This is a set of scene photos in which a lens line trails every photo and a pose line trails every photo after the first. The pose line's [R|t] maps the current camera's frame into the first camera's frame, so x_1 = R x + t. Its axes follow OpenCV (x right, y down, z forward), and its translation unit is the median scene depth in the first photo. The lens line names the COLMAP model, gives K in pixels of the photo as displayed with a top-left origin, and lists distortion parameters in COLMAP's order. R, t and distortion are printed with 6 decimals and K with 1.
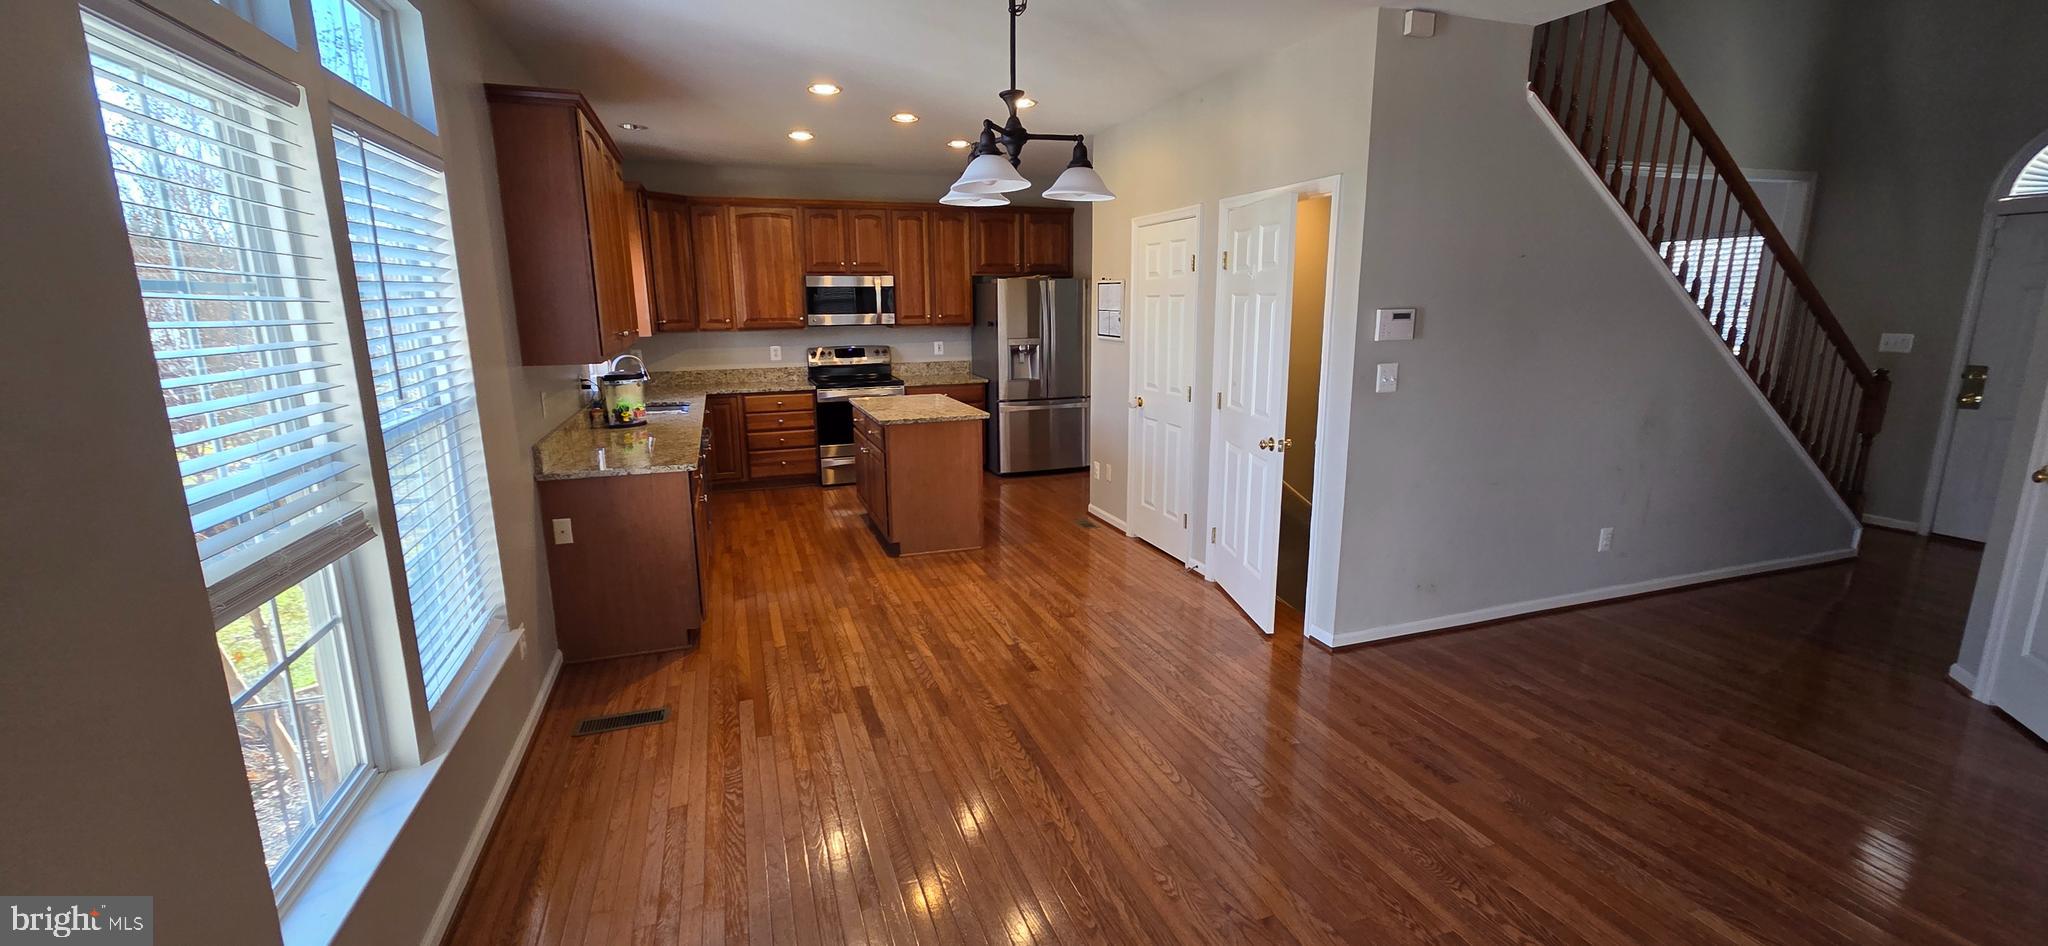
lens RADIAL K [[838.3, 0, 1018.3], [0, 838.3, 466.5], [0, 0, 1]] dist [0.002456, 0.000638]
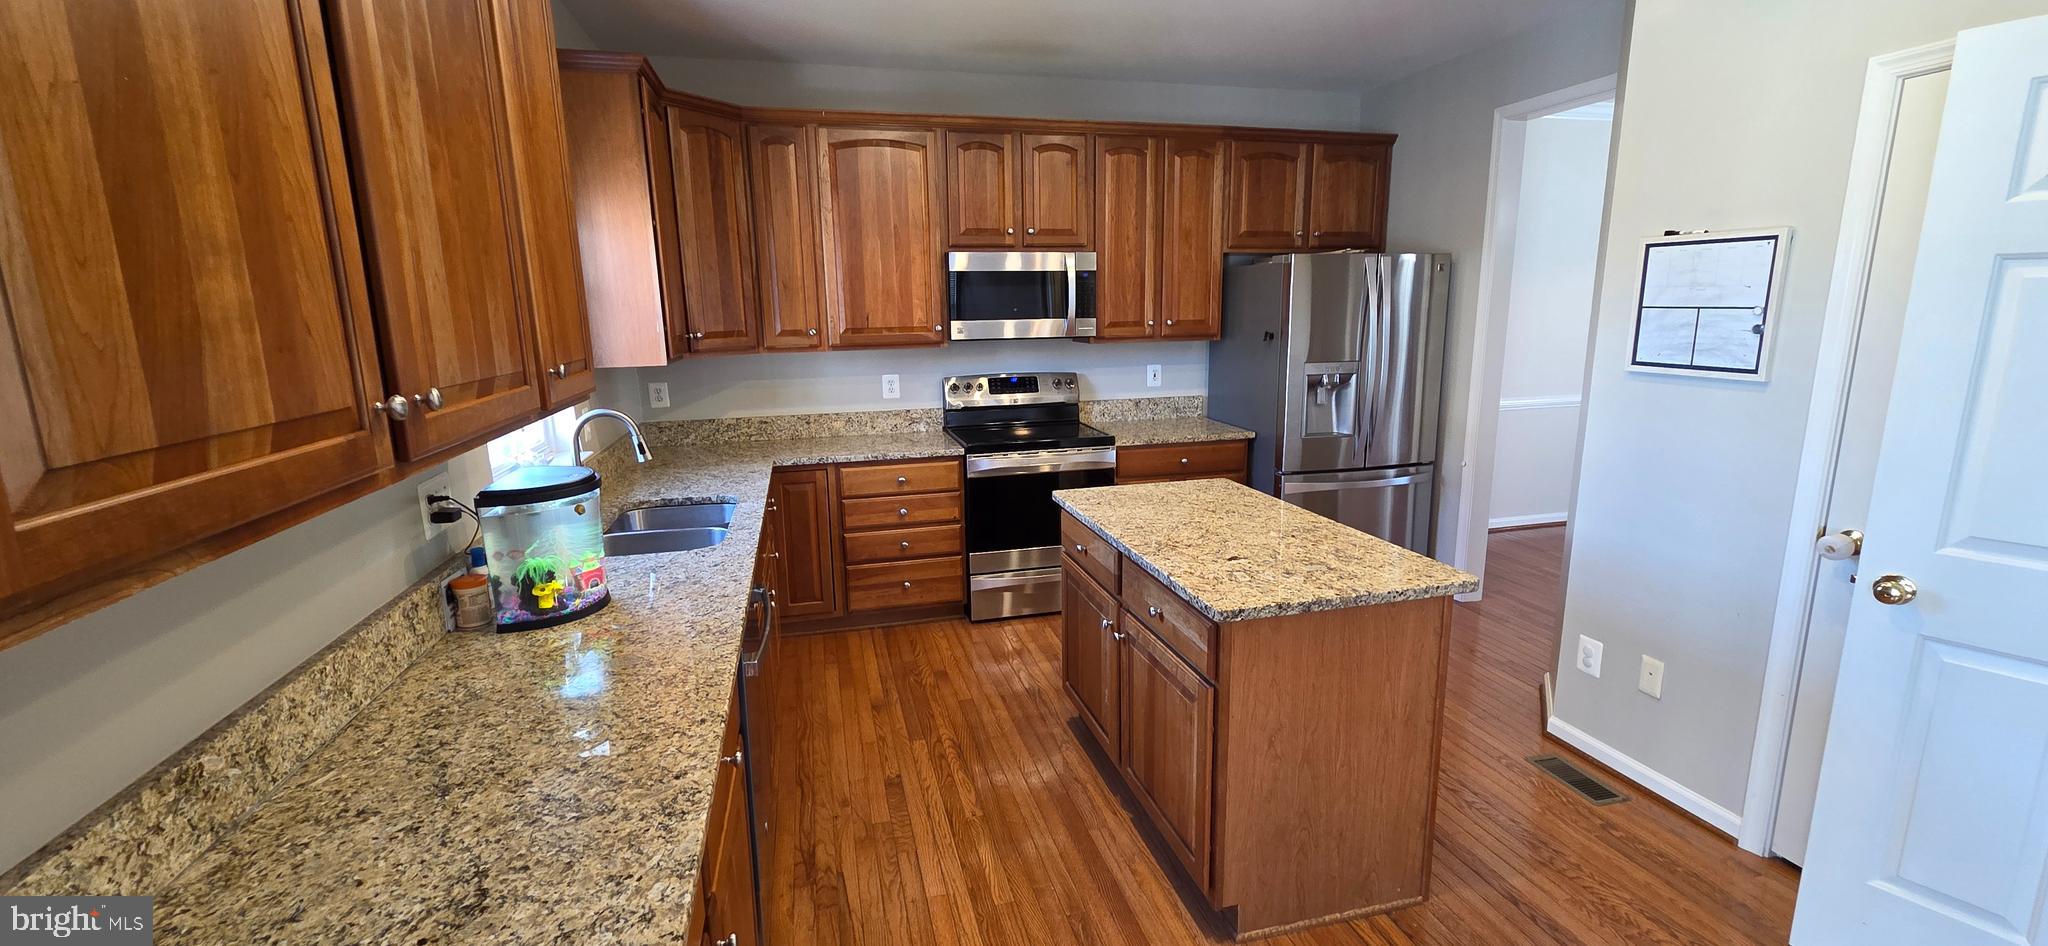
lens RADIAL K [[838.3, 0, 1023.0], [0, 838.3, 469.1], [0, 0, 1]] dist [0.002456, 0.000638]
pose [[0.996342, 0.010745, -0.084777, -0.153045], [-0.010918, 0.999939, -0.001580, -0.080740], [0.084755, 0.002500, 0.996399, 0.440293]]
